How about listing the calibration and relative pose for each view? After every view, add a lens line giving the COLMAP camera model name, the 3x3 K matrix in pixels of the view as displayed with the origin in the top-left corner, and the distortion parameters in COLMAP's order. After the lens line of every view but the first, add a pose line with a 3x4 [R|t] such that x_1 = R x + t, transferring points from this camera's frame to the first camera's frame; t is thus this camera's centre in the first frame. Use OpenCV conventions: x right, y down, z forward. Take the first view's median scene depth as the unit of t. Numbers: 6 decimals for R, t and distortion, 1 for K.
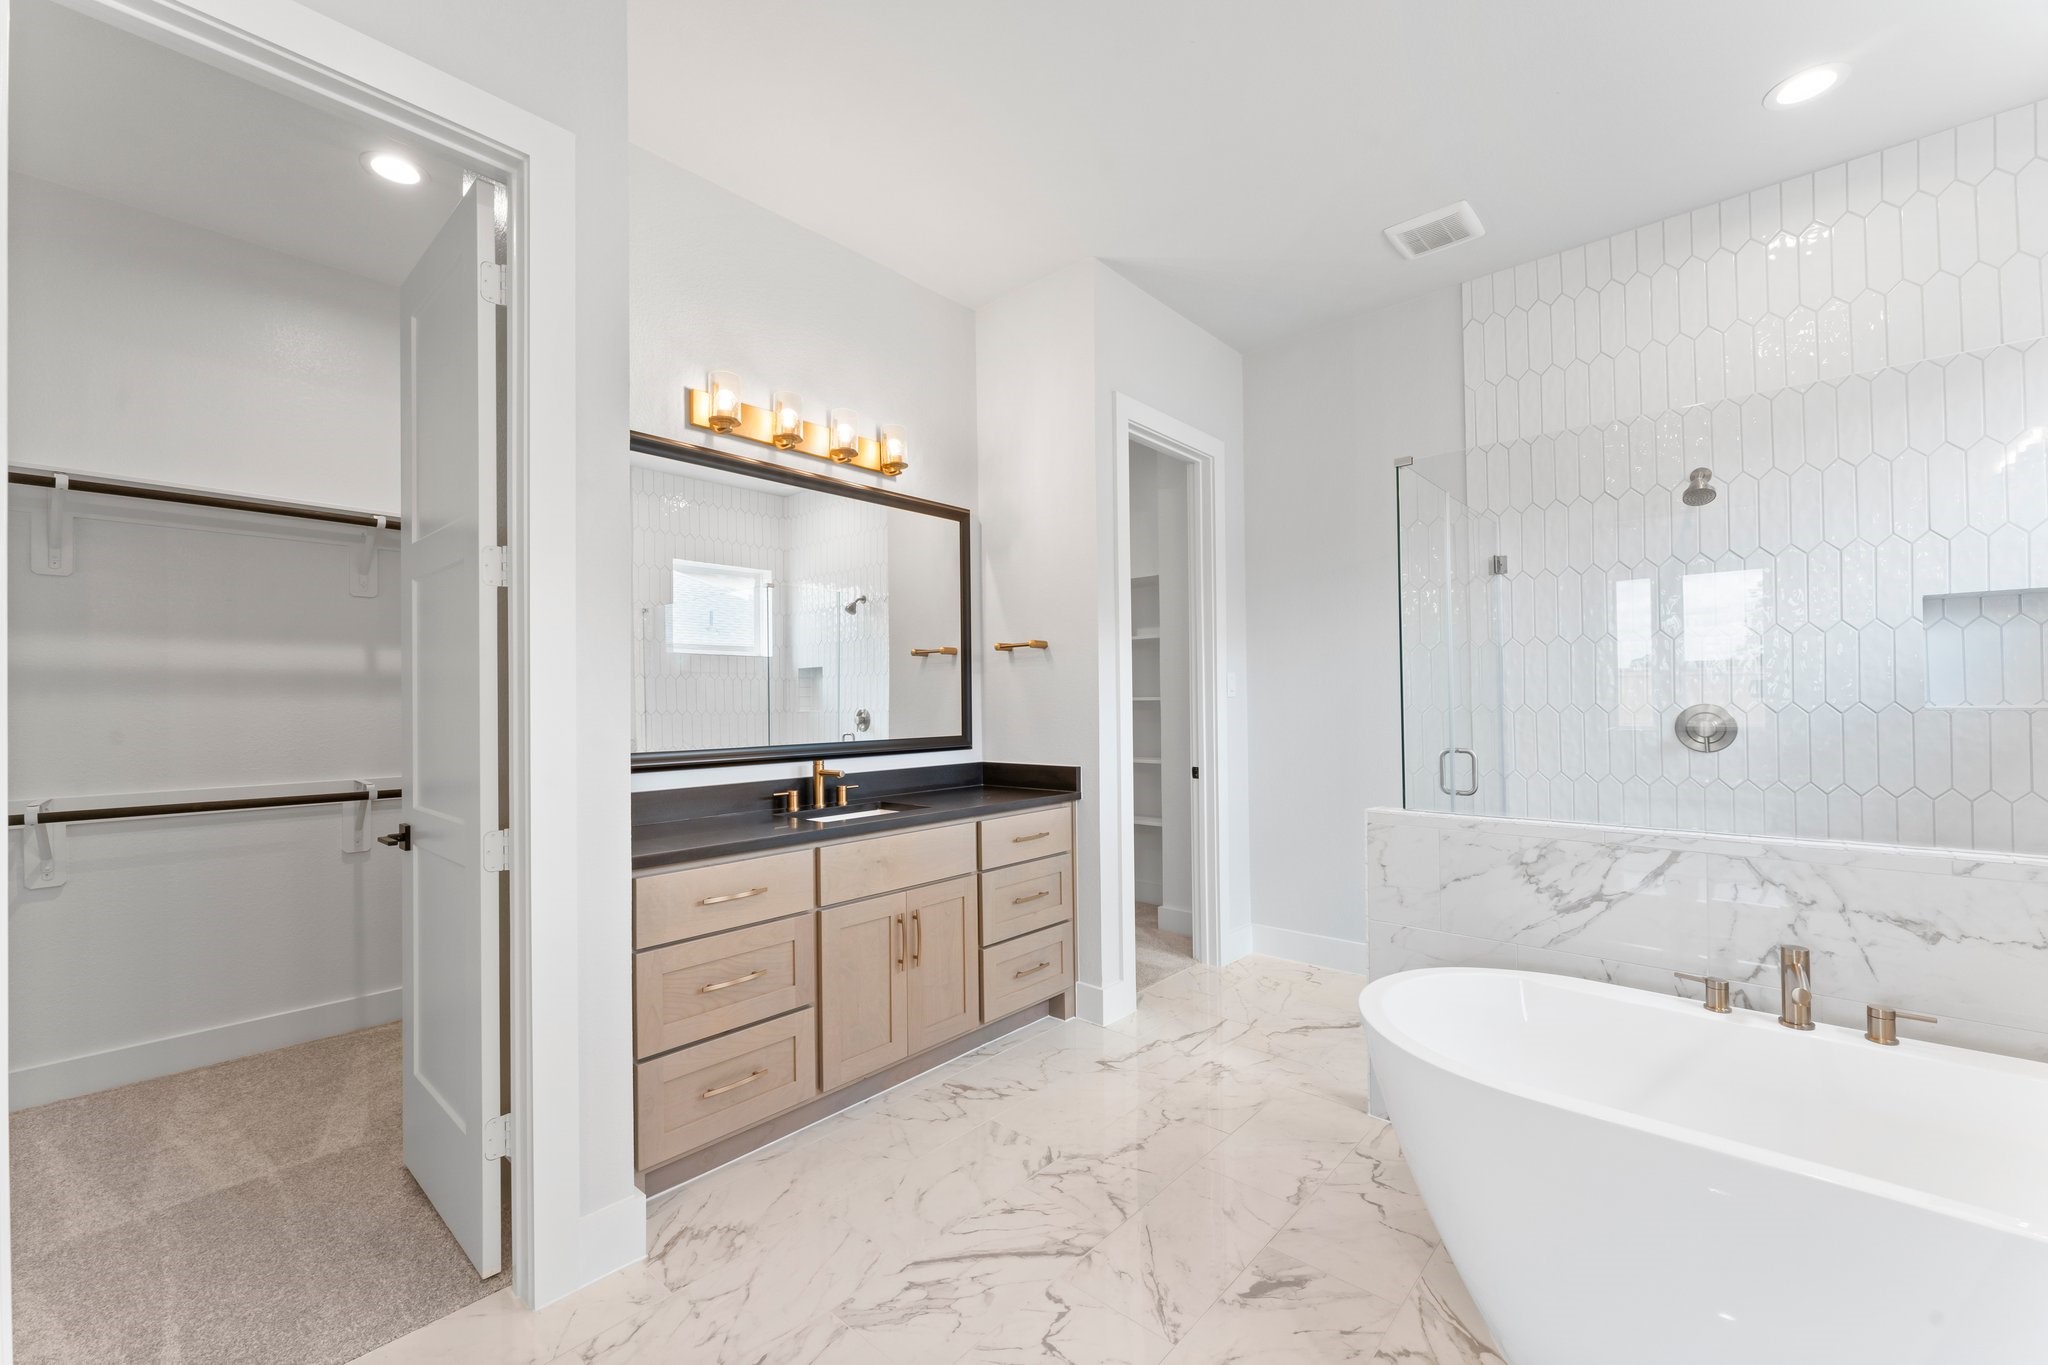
lens RADIAL K [[824.6, 0, 1017.1], [0, 824.6, 697.2], [0, 0, 1]] dist [0.001213, 0.000435]
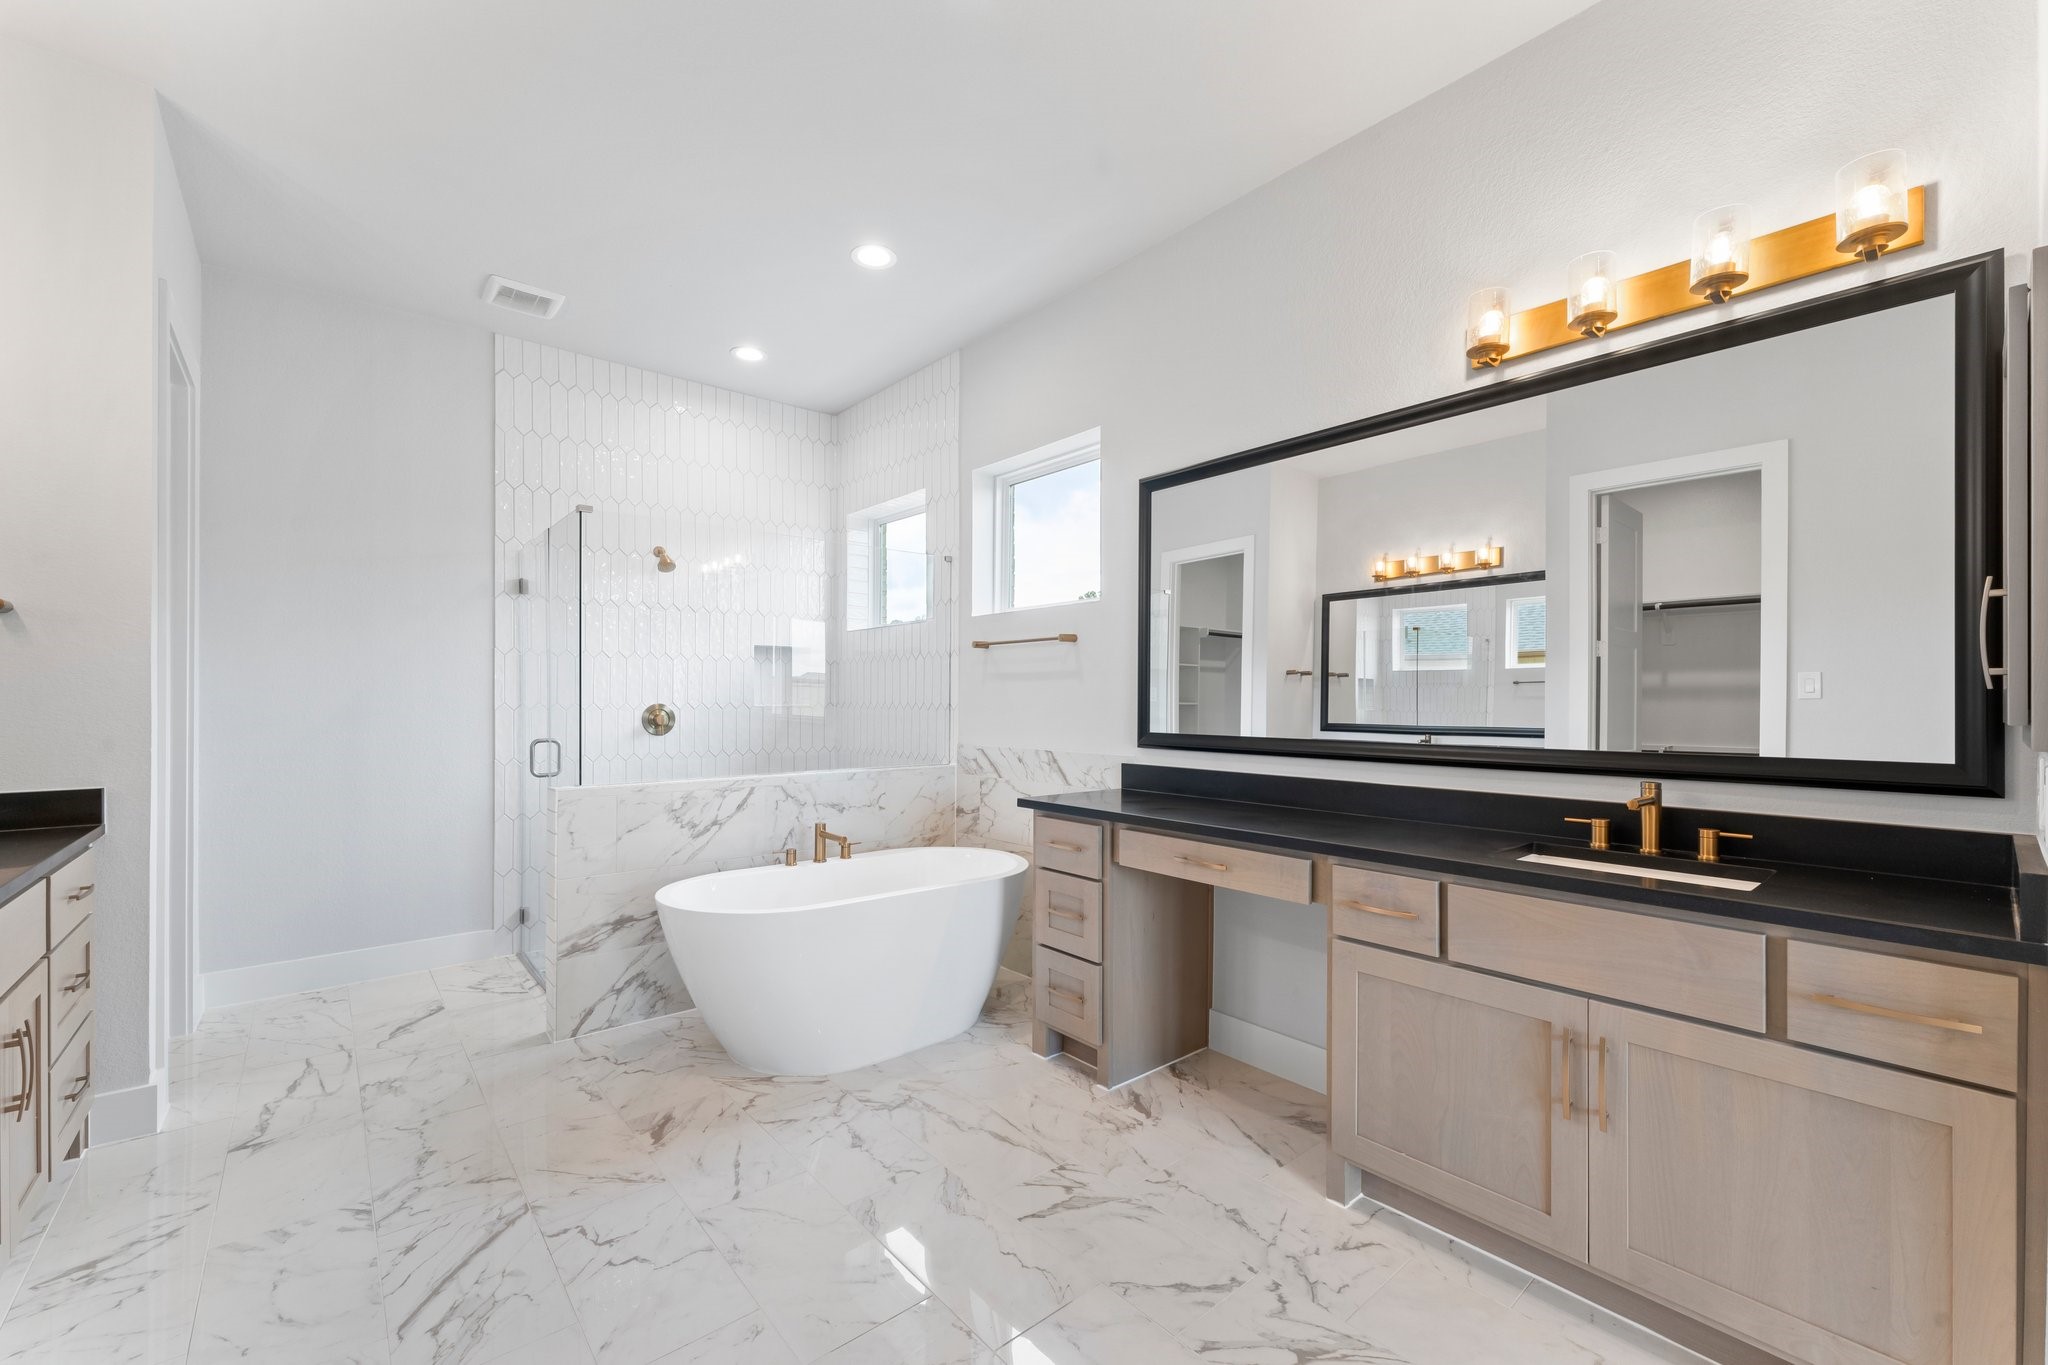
lens RADIAL K [[824.6, 0, 1017.1], [0, 824.6, 697.2], [0, 0, 1]] dist [0.001213, 0.000435]
pose [[0.140169, 0.012049, 0.990054, -0.782945], [-0.009488, 0.999896, -0.010825, 0.009637], [-0.990082, -0.007877, 0.140269, 0.190945]]
